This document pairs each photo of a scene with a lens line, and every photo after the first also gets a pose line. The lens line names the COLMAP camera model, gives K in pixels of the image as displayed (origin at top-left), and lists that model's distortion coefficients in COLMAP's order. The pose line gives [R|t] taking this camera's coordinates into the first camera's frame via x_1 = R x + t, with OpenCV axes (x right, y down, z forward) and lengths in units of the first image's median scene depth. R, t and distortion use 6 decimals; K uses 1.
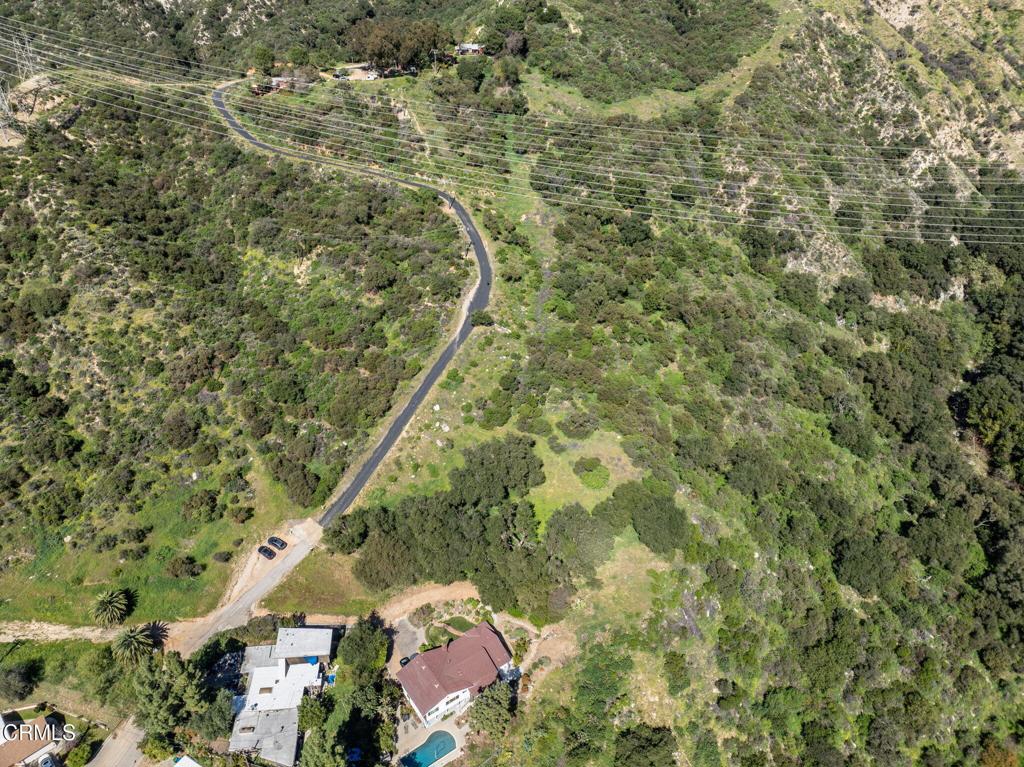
lens RADIAL K [[722.4, 0, 513.8], [0, 722.4, 380.4], [0, 0, 1]] dist [-0.047884, 0.019013]
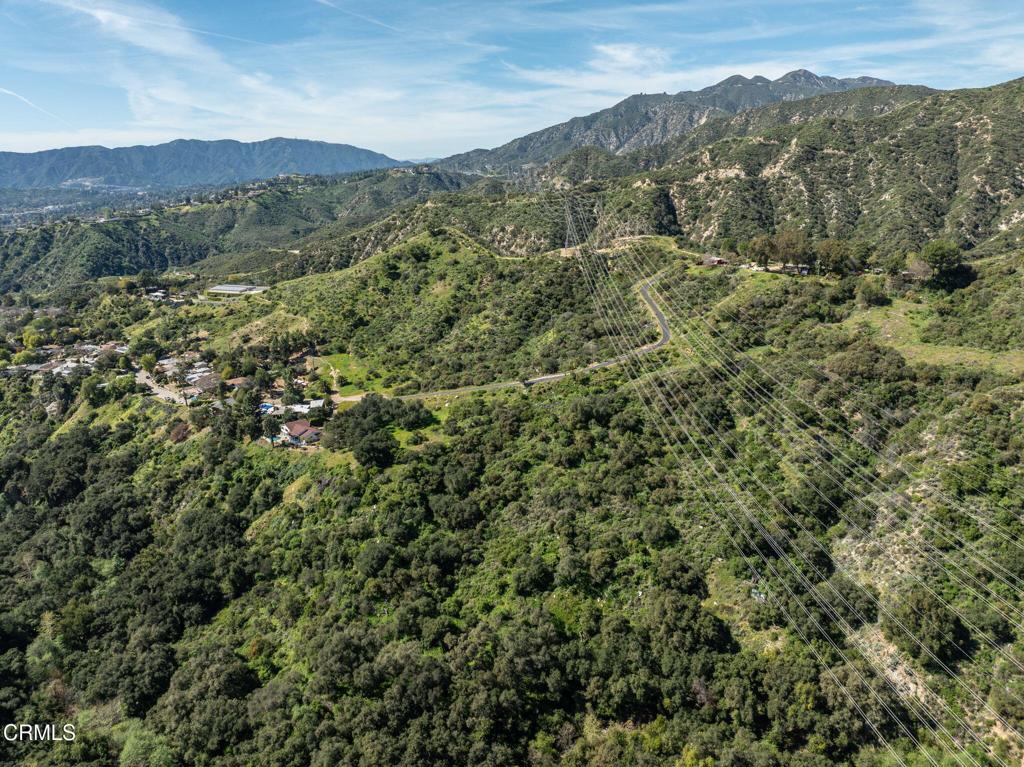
lens RADIAL K [[722.4, 0, 514.7], [0, 722.4, 386.7], [0, 0, 1]] dist [-0.047884, 0.019013]
pose [[0.142308, 0.293472, -0.945316, 1.506311], [-0.540759, 0.822967, 0.174083, -0.350556], [0.829052, 0.486415, 0.275812, 0.568335]]
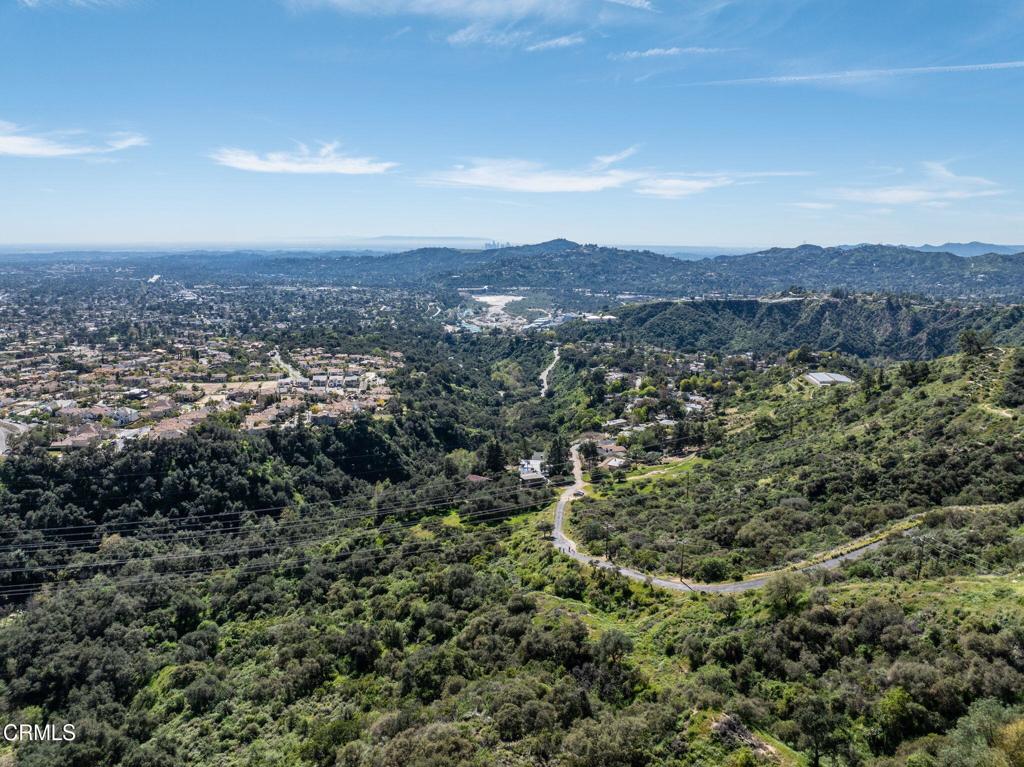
lens RADIAL K [[722.4, 0, 514.6], [0, 722.4, 373.0], [0, 0, 1]] dist [-0.047884, 0.019013]
pose [[-0.951444, 0.047024, -0.304209, 0.353602], [-0.177980, 0.722286, 0.668301, -1.064923], [0.251153, 0.689994, -0.678845, 1.650615]]
